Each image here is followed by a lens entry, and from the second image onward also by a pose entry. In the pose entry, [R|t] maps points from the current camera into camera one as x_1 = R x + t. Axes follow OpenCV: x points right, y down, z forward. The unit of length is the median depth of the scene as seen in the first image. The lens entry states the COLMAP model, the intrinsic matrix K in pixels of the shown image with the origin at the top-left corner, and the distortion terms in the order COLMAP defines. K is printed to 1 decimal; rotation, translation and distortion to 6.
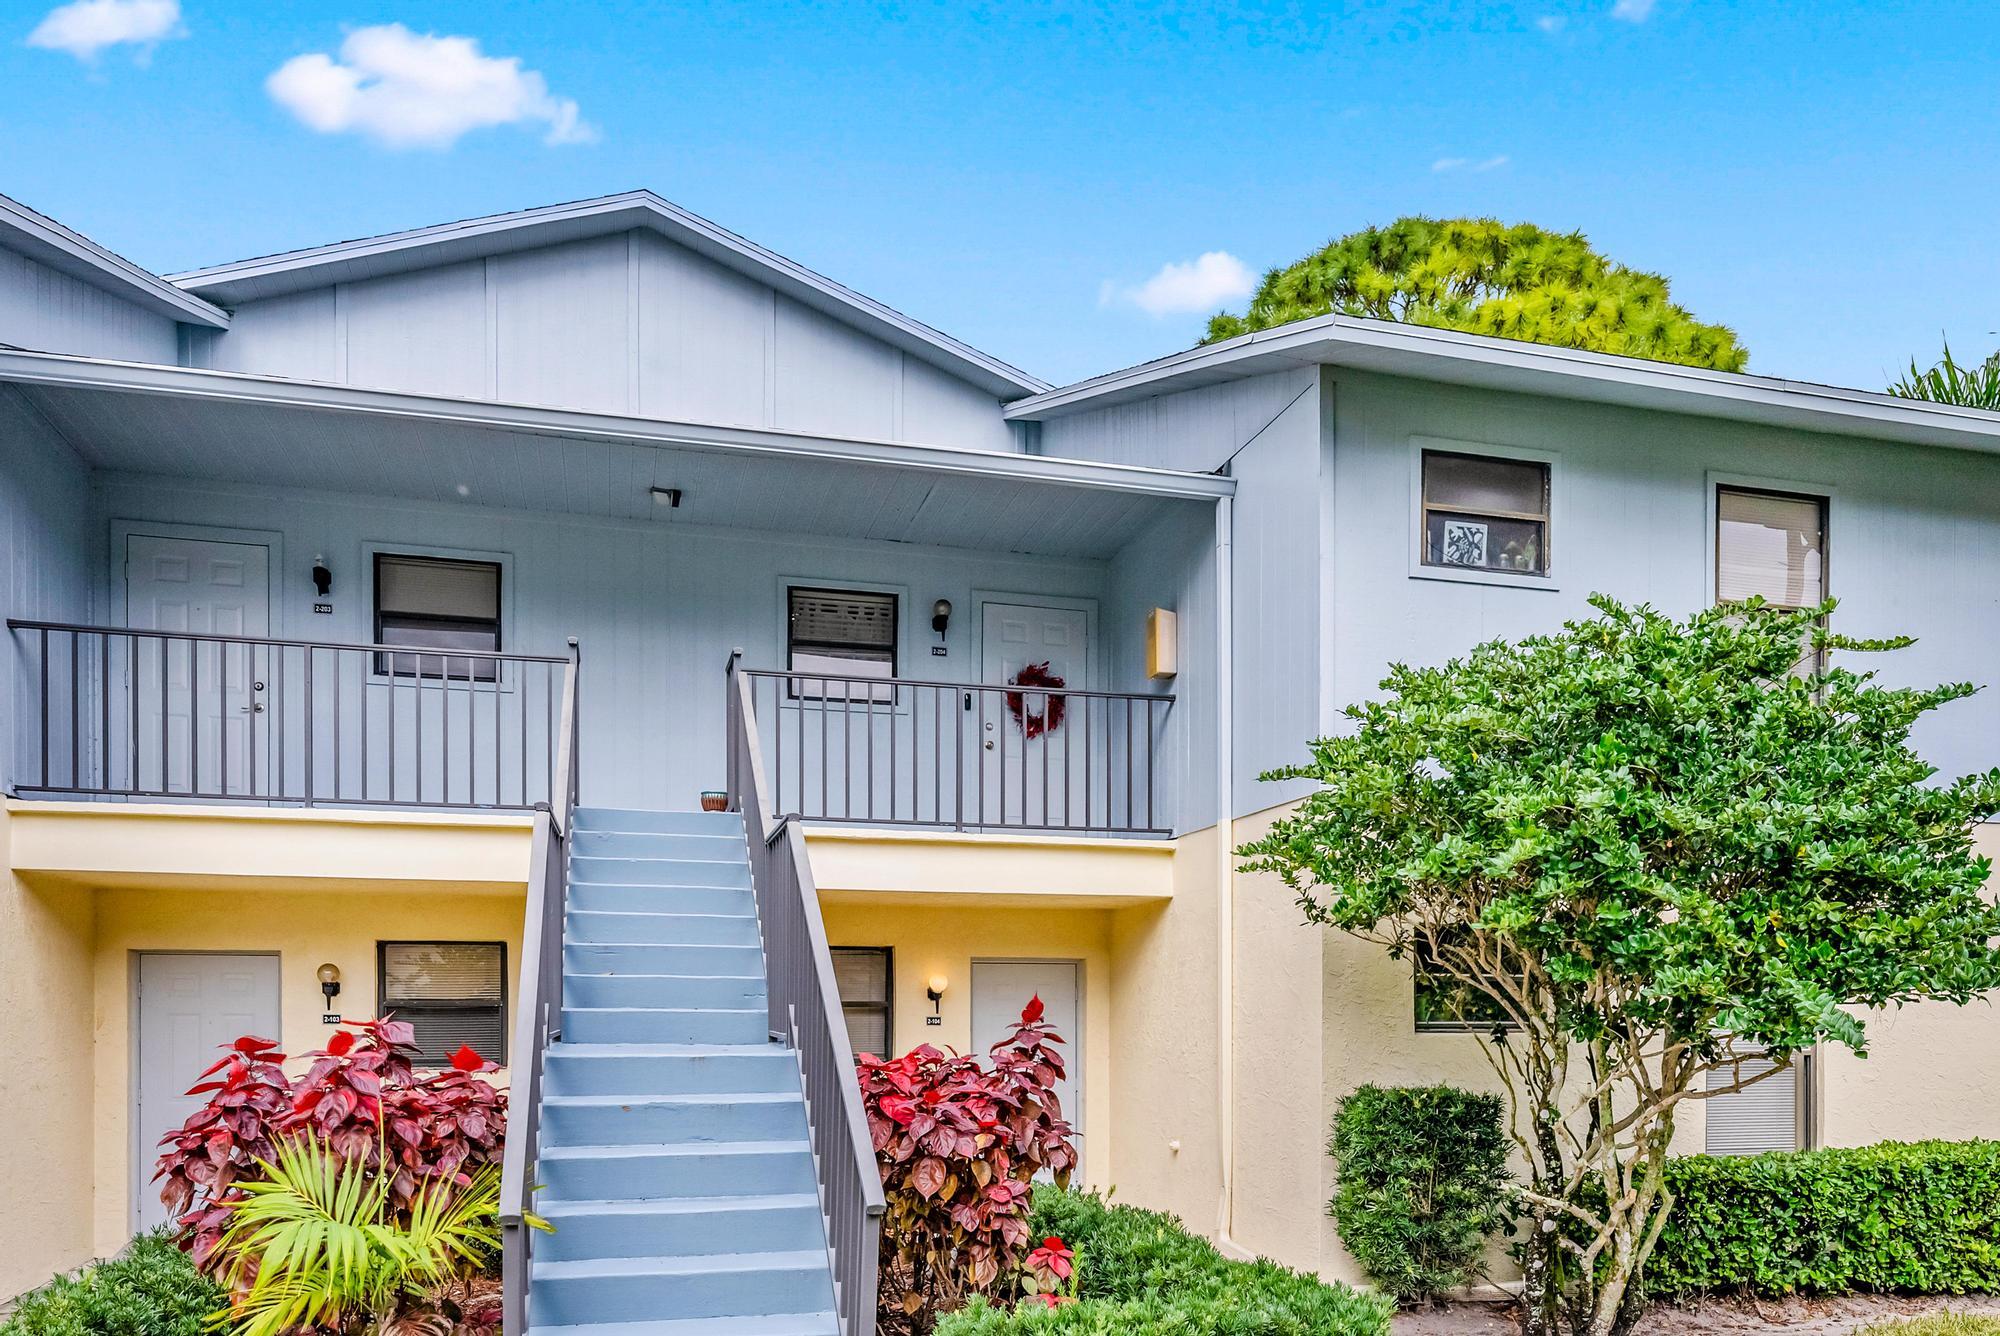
lens RADIAL K [[1631.2, 0, 1000.3], [0, 1631.2, 672.1], [0, 0, 1]] dist [-0.012287, 0.015809]
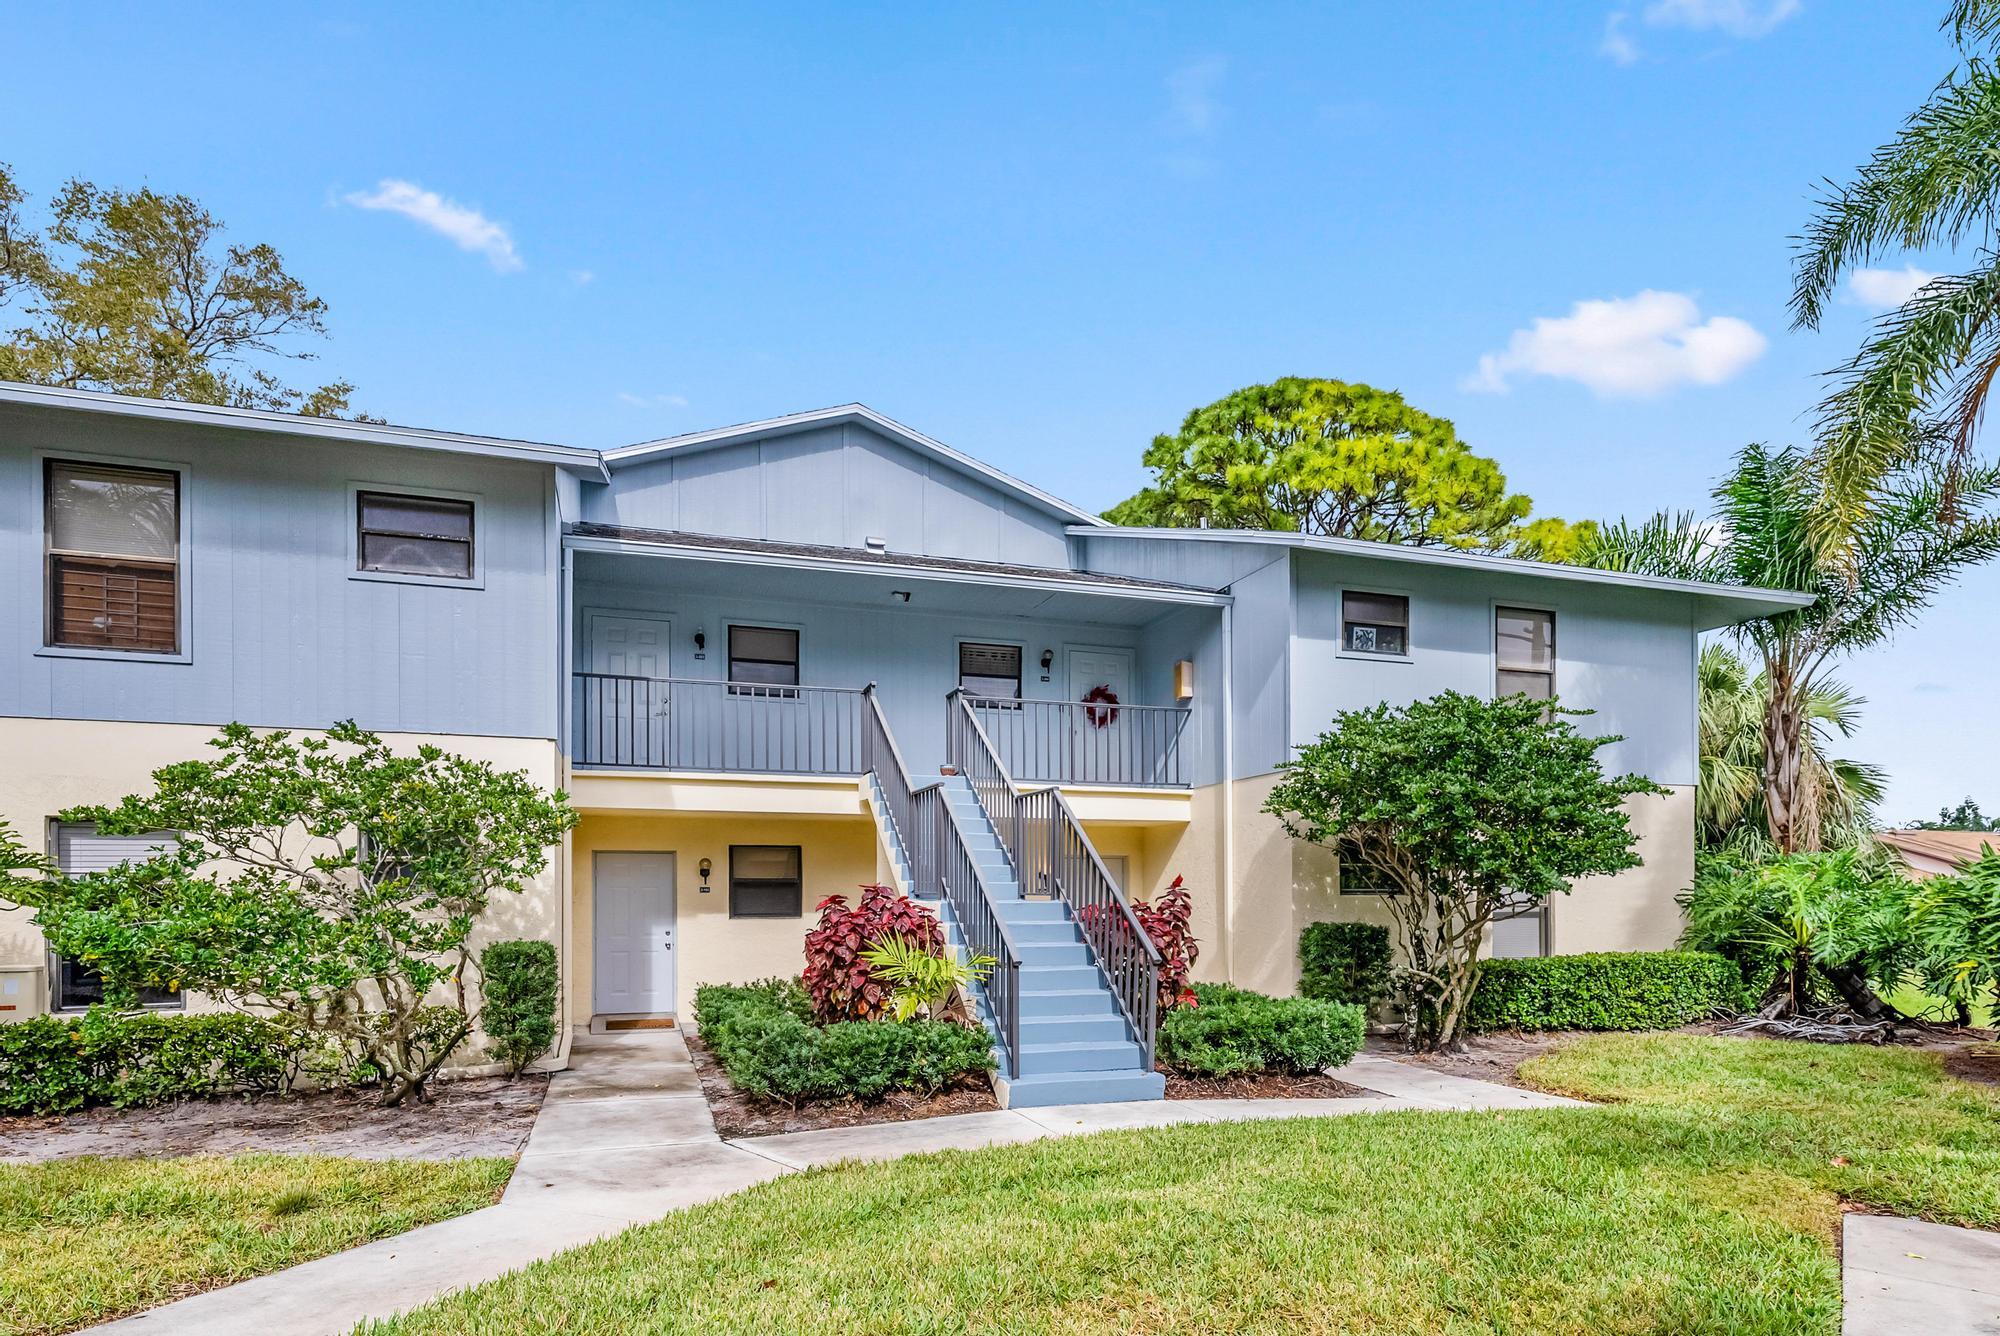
lens RADIAL K [[1071.1, 0, 998.8], [0, 1071.1, 661.3], [0, 0, 1]] dist [0.004620, -0.000334]
pose [[0.999938, -0.000714, -0.011127, -0.144986], [0.000659, 0.999987, -0.004990, -0.051989], [0.011131, 0.004982, 0.999926, -0.291846]]
